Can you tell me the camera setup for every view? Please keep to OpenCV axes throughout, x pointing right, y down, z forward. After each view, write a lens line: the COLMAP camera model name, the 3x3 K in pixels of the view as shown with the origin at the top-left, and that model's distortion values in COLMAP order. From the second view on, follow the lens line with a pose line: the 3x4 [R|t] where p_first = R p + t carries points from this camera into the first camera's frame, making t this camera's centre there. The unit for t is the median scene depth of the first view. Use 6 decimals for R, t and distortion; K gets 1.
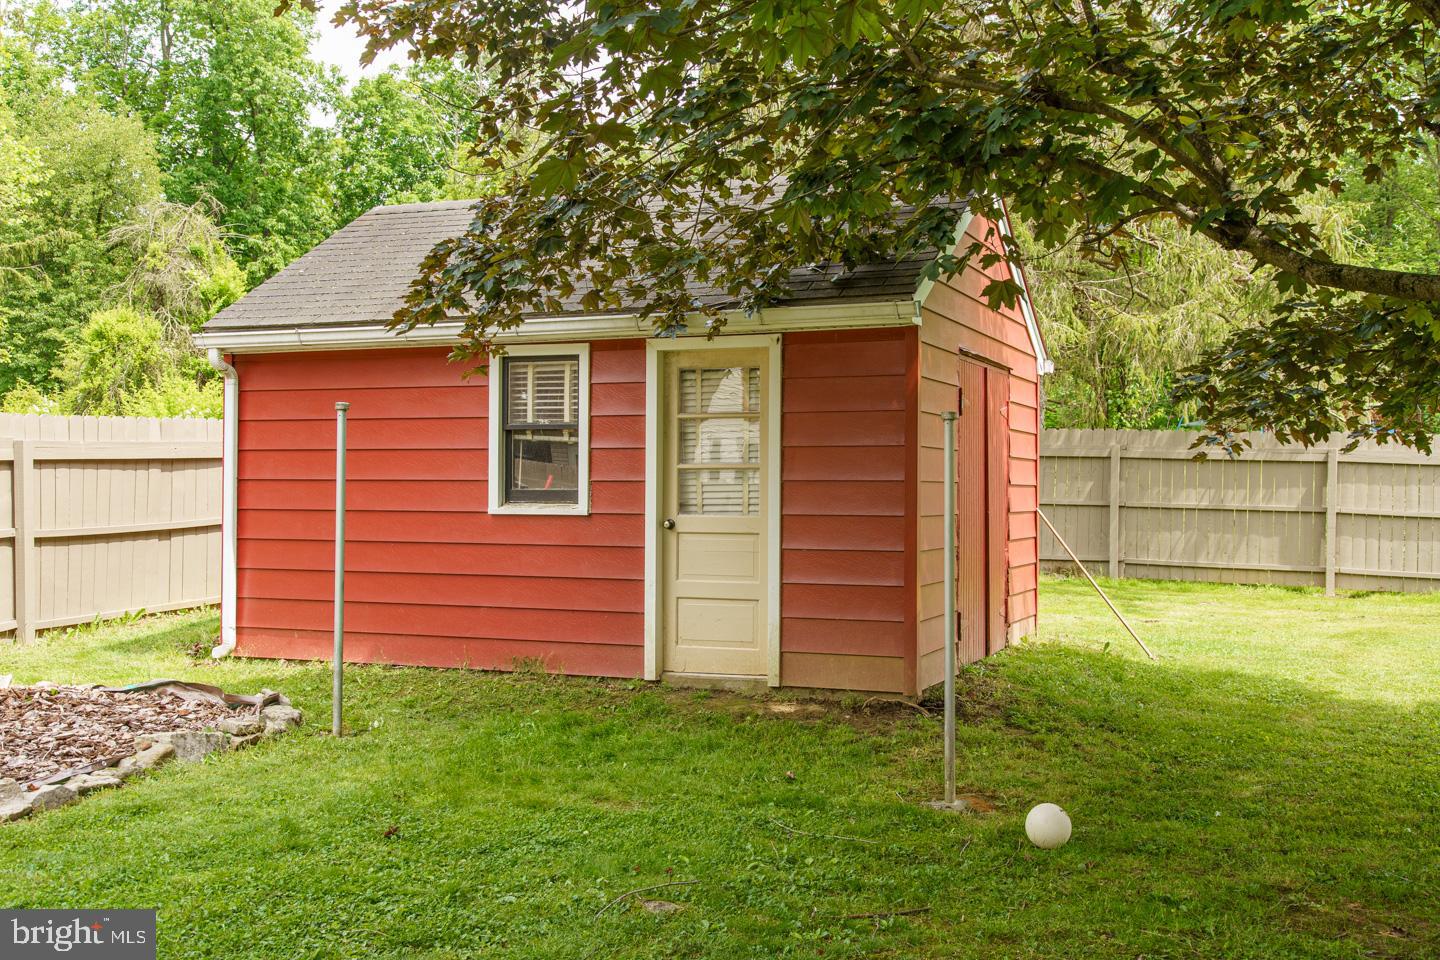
lens RADIAL K [[1504.6, 0, 723.2], [0, 1504.6, 482.6], [0, 0, 1]] dist [0.037559, 0.000000]
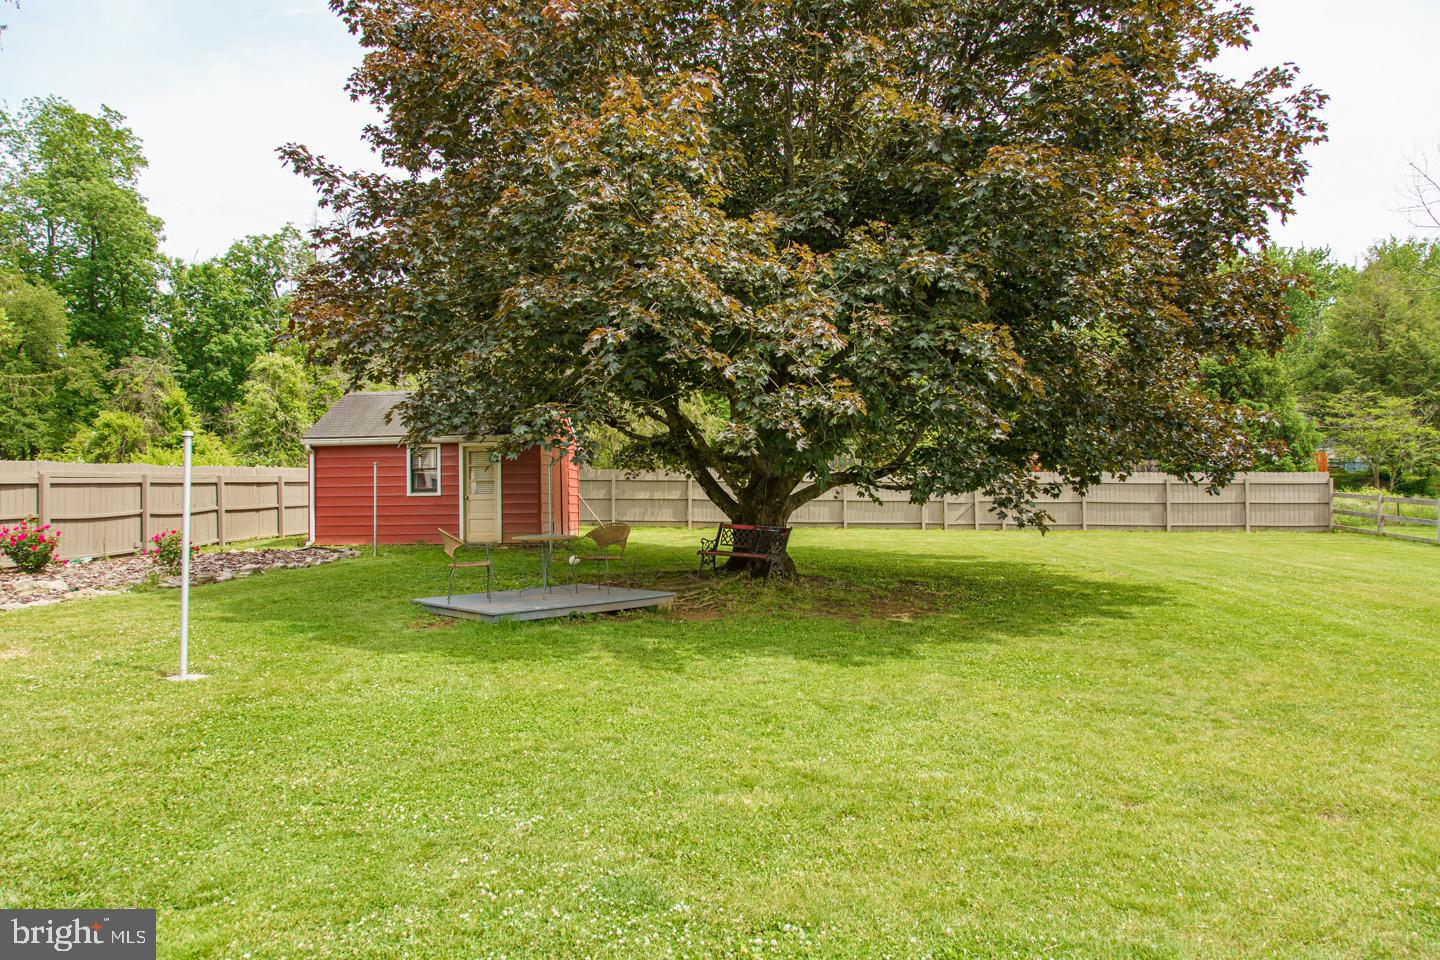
lens RADIAL K [[971.3, 0, 726.3], [0, 971.3, 482.2], [0, 0, 1]] dist [0.008699, 0.004555]
pose [[0.945914, -0.011308, 0.324219, -0.080502], [0.019454, 0.999571, -0.021895, 0.021938], [-0.323833, 0.027018, 0.945729, -0.524542]]
